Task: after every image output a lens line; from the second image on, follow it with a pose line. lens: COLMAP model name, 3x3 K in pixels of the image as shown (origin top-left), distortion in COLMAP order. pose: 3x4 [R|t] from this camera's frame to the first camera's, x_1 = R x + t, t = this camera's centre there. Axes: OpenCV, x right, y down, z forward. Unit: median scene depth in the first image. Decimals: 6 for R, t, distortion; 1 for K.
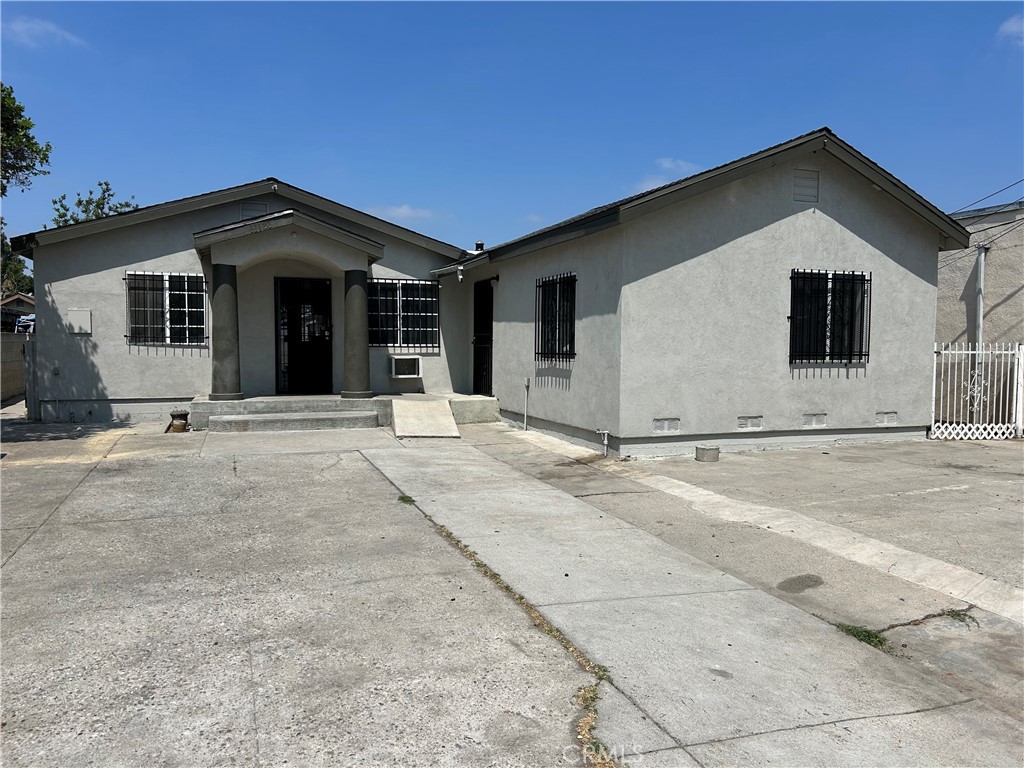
lens RADIAL K [[771.6, 0, 512.3], [0, 771.6, 384.3], [0, 0, 1]] dist [0.013253, 0.003005]
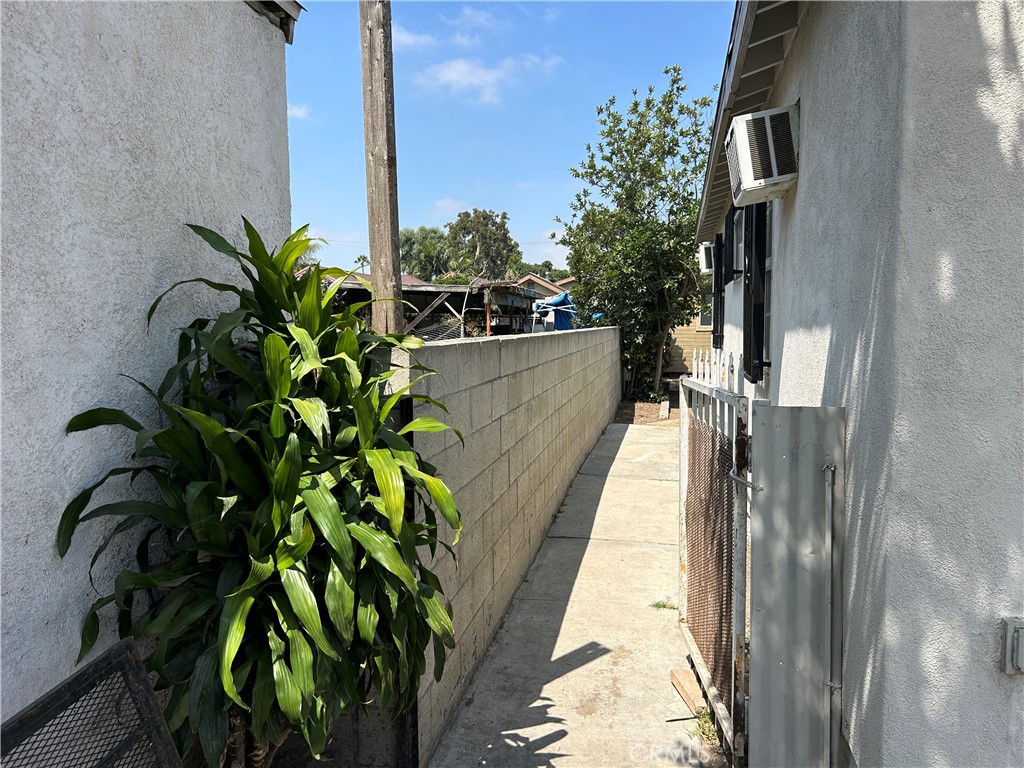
lens RADIAL K [[771.6, 0, 512.2], [0, 771.6, 384.1], [0, 0, 1]] dist [0.013253, 0.003005]
pose [[0.843287, 0.031458, -0.536542, -0.309083], [-0.018962, 0.999406, 0.028793, -0.032992], [0.537129, -0.014107, 0.843382, 0.436884]]
